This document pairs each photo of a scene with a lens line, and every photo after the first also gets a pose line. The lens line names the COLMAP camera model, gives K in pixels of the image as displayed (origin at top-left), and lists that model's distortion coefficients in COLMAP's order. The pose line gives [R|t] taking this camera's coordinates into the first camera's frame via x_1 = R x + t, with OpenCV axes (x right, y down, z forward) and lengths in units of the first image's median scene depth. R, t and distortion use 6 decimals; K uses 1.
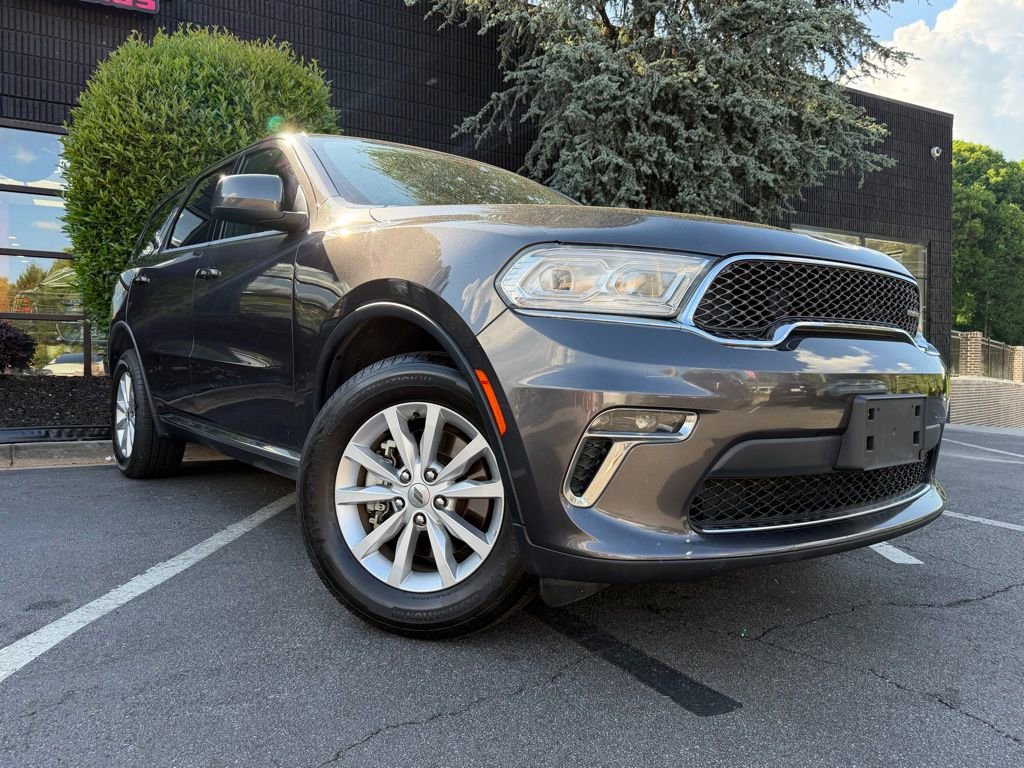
lens RADIAL K [[765.3, 0, 508.4], [0, 765.3, 386.5], [0, 0, 1]] dist [0.054462, -0.069302]
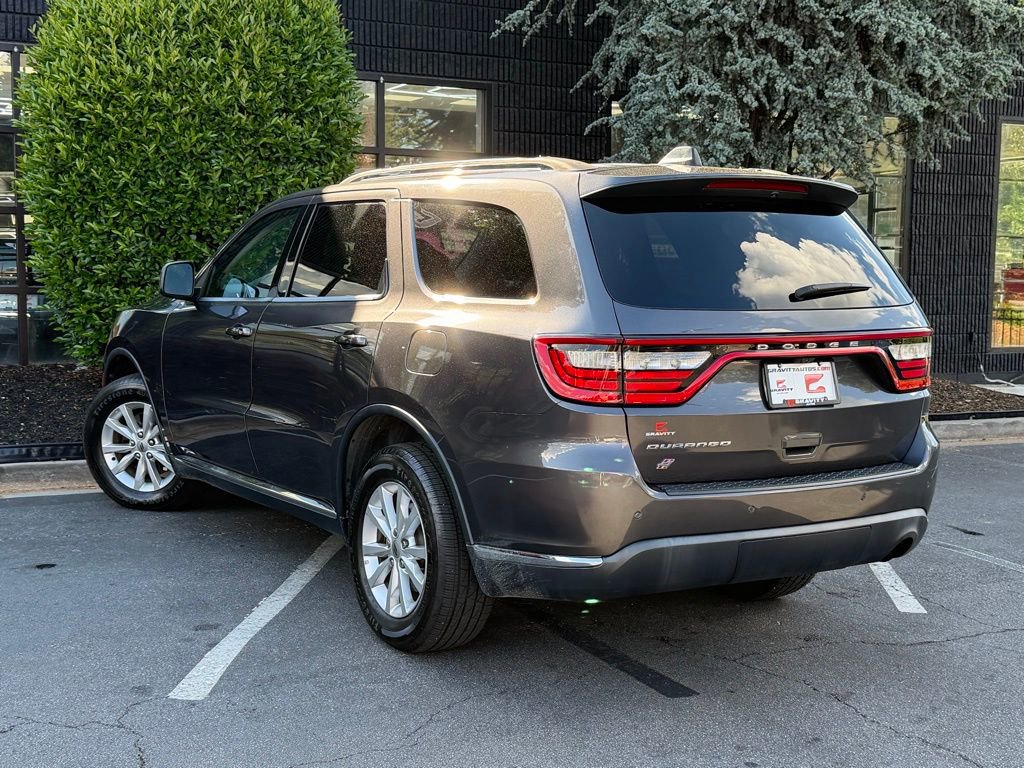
lens RADIAL K [[1406.5, 0, 513.6], [0, 1406.5, 396.5], [0, 0, 1]] dist [0.141231, -0.077232]
pose [[0.998966, 0.011480, -0.043998, 0.014211], [-0.008368, 0.997493, 0.070267, -0.111227], [0.044694, -0.069826, 0.996557, -0.530999]]
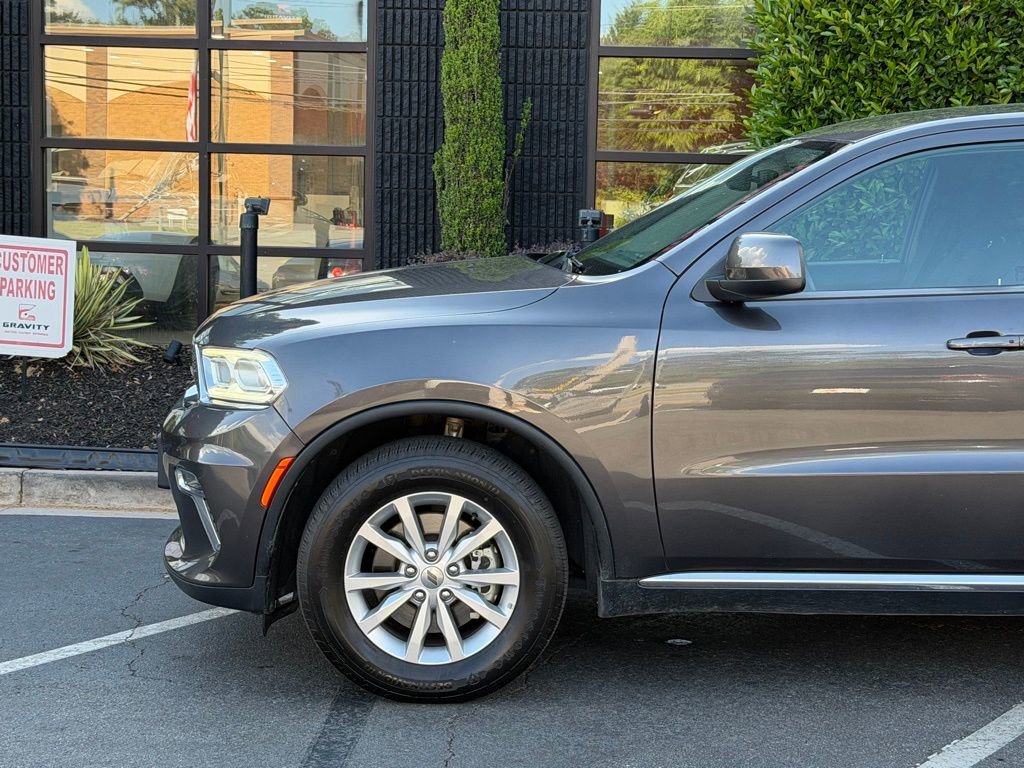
lens RADIAL K [[1828.6, 0, 517.4], [0, 1828.6, 384.2], [0, 0, 1]] dist [0.138614, -0.028694]
pose [[0.842094, 0.063433, -0.535588, 0.073554], [-0.030187, 0.997046, 0.070624, -0.115622], [0.538486, -0.043304, 0.841521, -0.369586]]
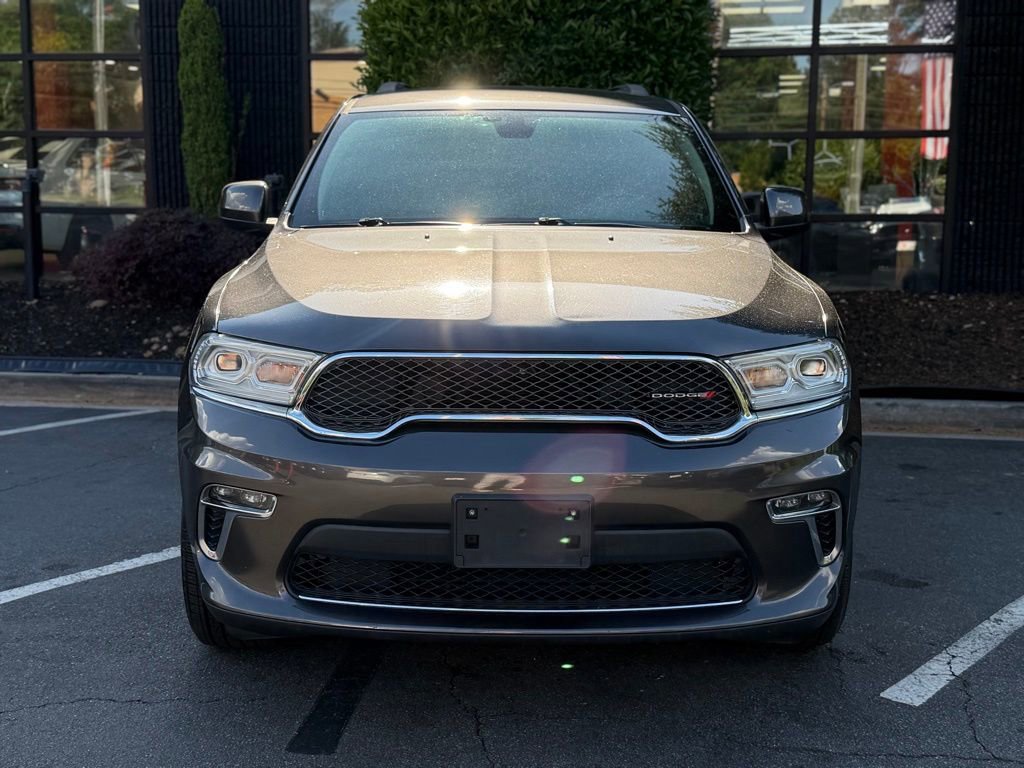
lens RADIAL K [[1371.2, 0, 508.0], [0, 1371.2, 386.6], [0, 0, 1]] dist [0.222398, -0.537748]
pose [[0.796360, 0.084183, -0.598936, 0.495283], [-0.014282, 0.992607, 0.120526, -0.109748], [0.604654, -0.087429, 0.791675, -0.122740]]
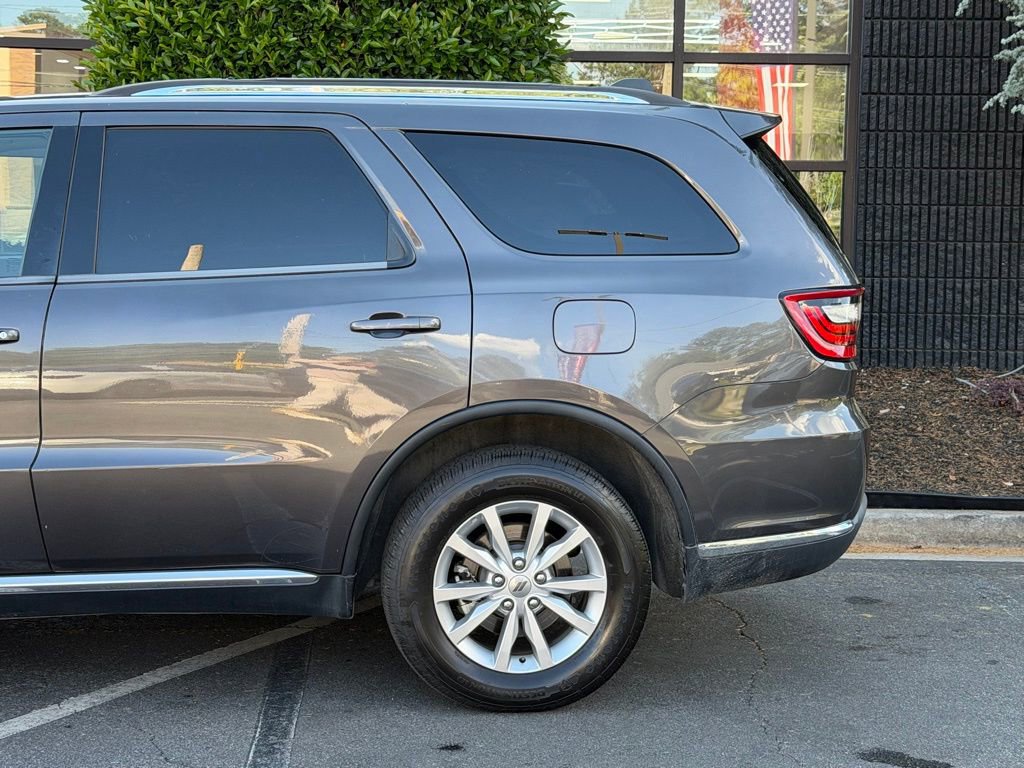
lens RADIAL K [[1830.6, 0, 506.4], [0, 1830.6, 382.2], [0, 0, 1]] dist [0.155922, -0.034849]
pose [[0.889727, 0.048493, -0.453909, 0.400957], [-0.020935, 0.997630, 0.065546, -0.120384], [0.456012, -0.048816, 0.888634, -0.153931]]
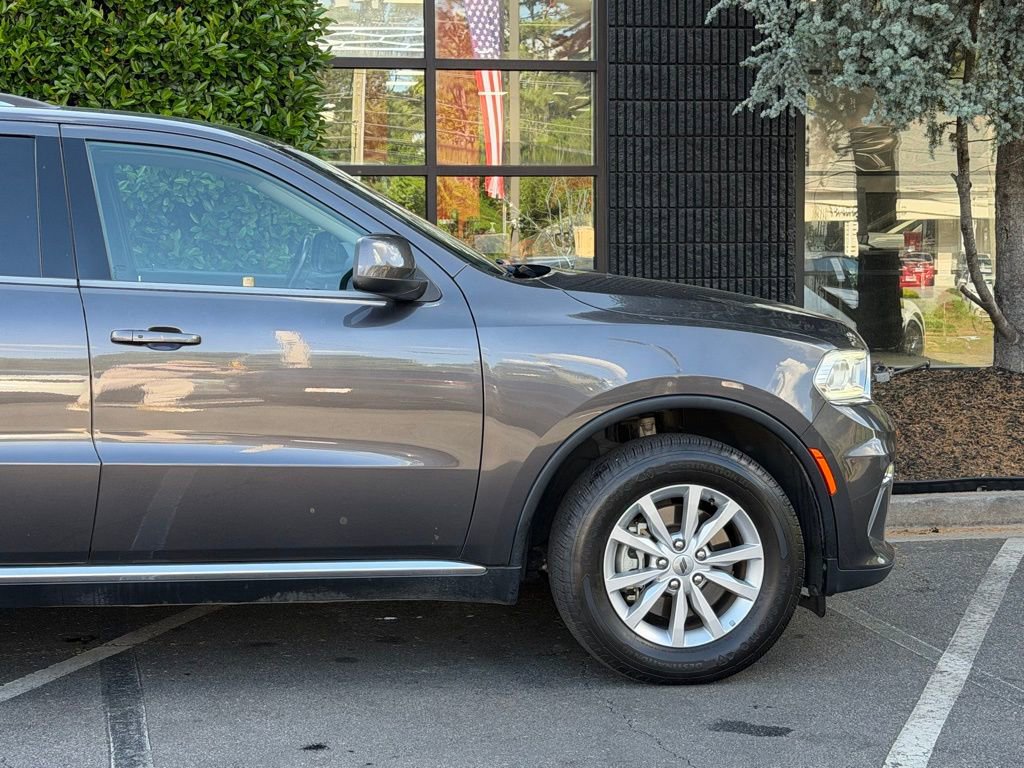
lens RADIAL K [[1891.8, 0, 512.0], [0, 1891.8, 384.0], [0, 0, 1]] dist [0.172675, -0.175224]
pose [[0.955405, 0.012622, -0.295030, 0.347286], [0.003832, 0.998472, 0.055127, -0.112513], [0.295275, -0.053799, 0.953896, -0.225607]]
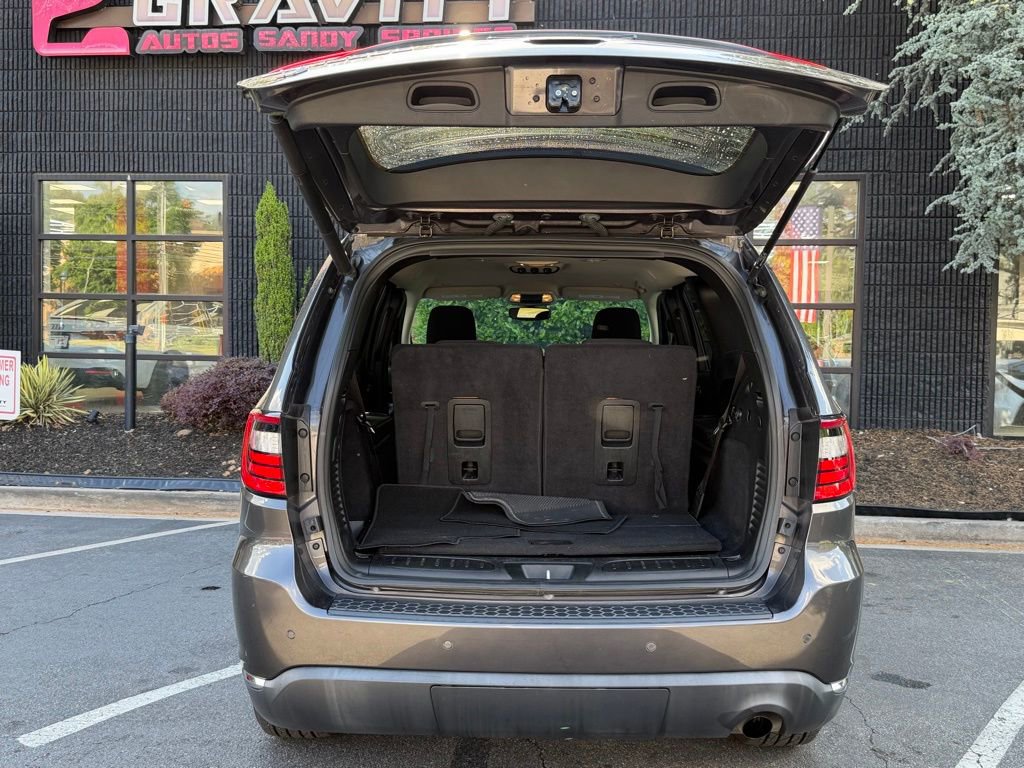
lens RADIAL K [[1039.3, 0, 510.8], [0, 1039.3, 388.7], [0, 0, 1]] dist [0.196318, -0.450216]
pose [[0.822820, 0.033744, -0.567300, 0.380704], [-0.024285, 0.999412, 0.024225, -0.115273], [0.567783, -0.006156, 0.823155, -0.104417]]
